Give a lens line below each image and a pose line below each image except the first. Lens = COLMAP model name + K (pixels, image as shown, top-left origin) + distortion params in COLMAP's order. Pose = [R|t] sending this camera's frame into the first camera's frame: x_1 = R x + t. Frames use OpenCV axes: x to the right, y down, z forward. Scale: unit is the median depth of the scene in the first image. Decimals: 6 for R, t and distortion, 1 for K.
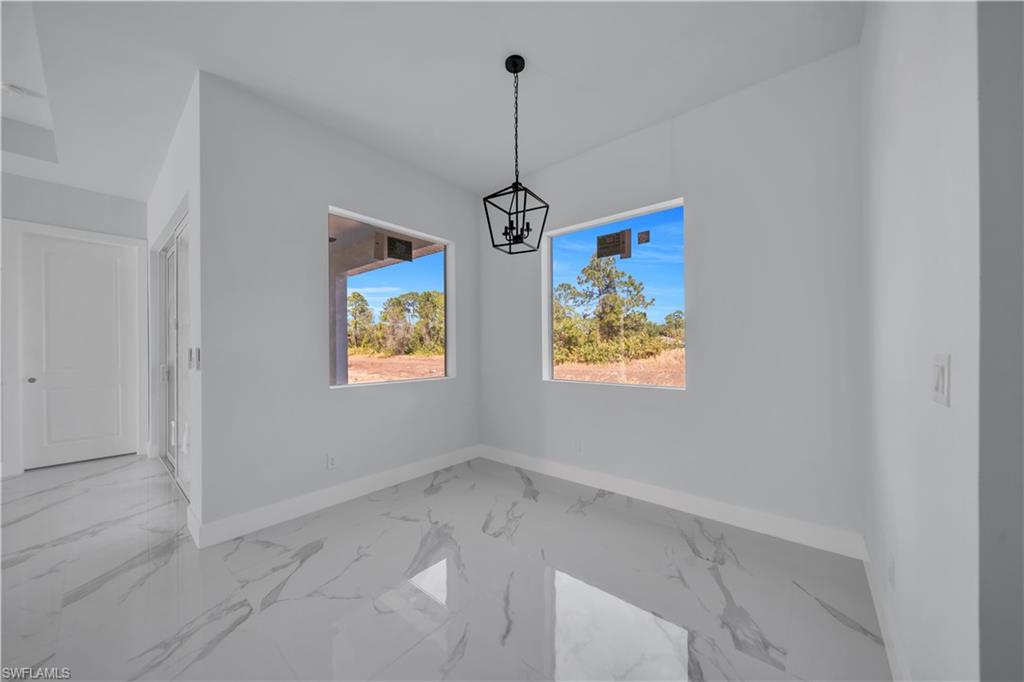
lens RADIAL K [[354.0, 0, 514.1], [0, 354.0, 348.7], [0, 0, 1]] dist [0.000229, -0.000747]
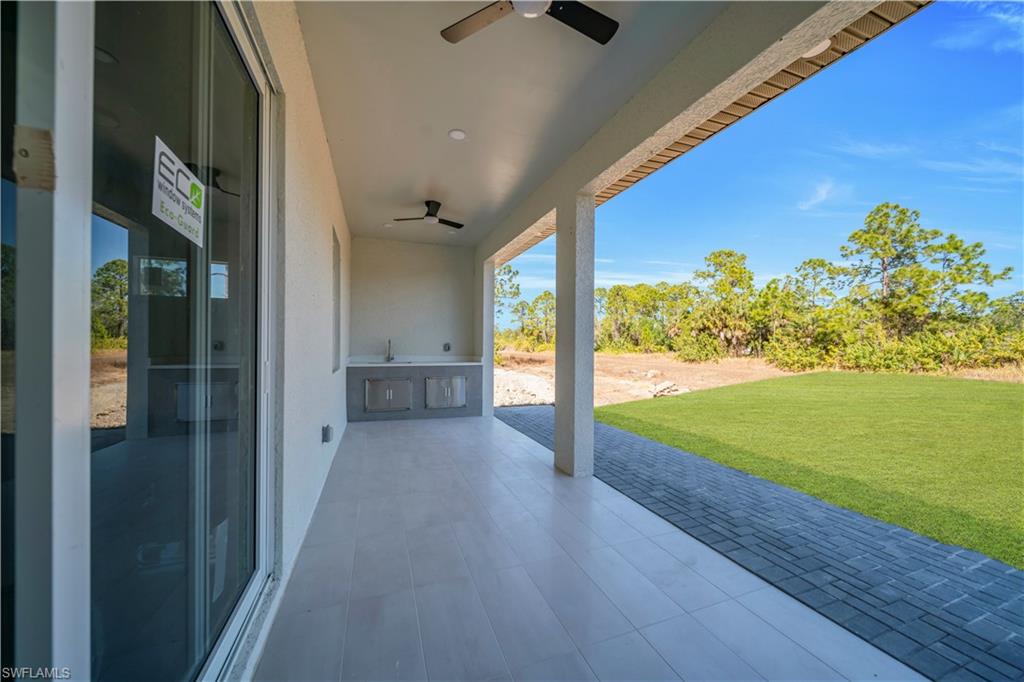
lens RADIAL K [[354.0, 0, 513.8], [0, 354.0, 346.3], [0, 0, 1]] dist [0.000229, -0.000747]
pose [[0.875674, 0.015779, -0.482644, -0.048762], [-0.015504, 0.999869, 0.004560, 0.001475], [0.482653, 0.003490, 0.875805, 0.070231]]
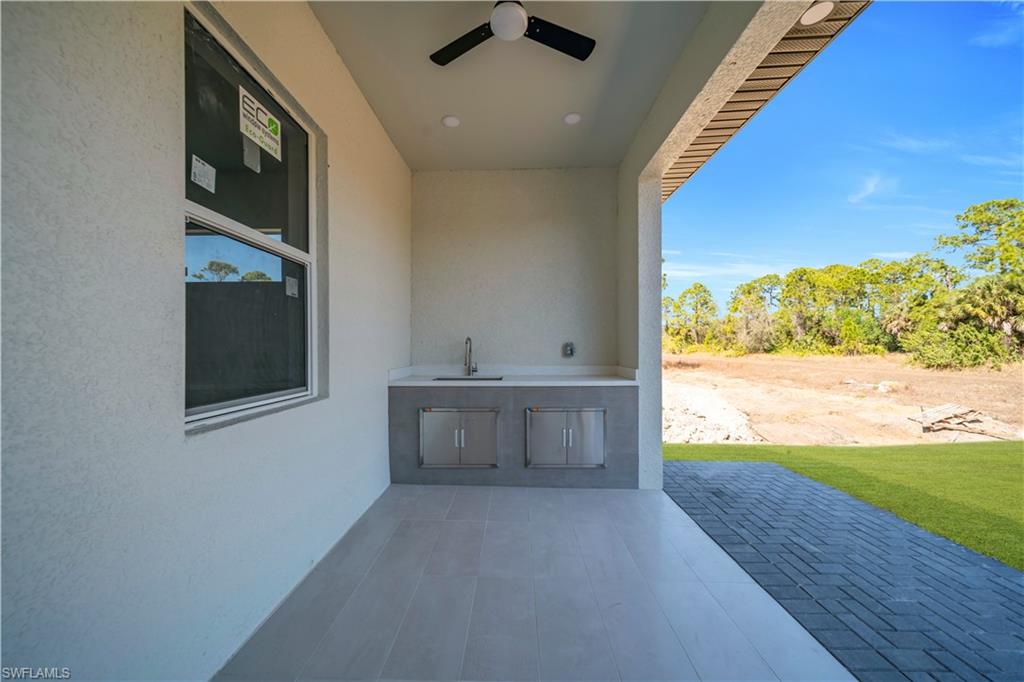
lens RADIAL K [[354.0, 0, 511.0], [0, 354.0, 348.2], [0, 0, 1]] dist [0.000229, -0.000747]
pose [[0.630443, 0.008881, -0.776184, -0.087880], [-0.004057, 0.999959, 0.008146, 0.001986], [0.776225, -0.001987, 0.630453, 0.122367]]
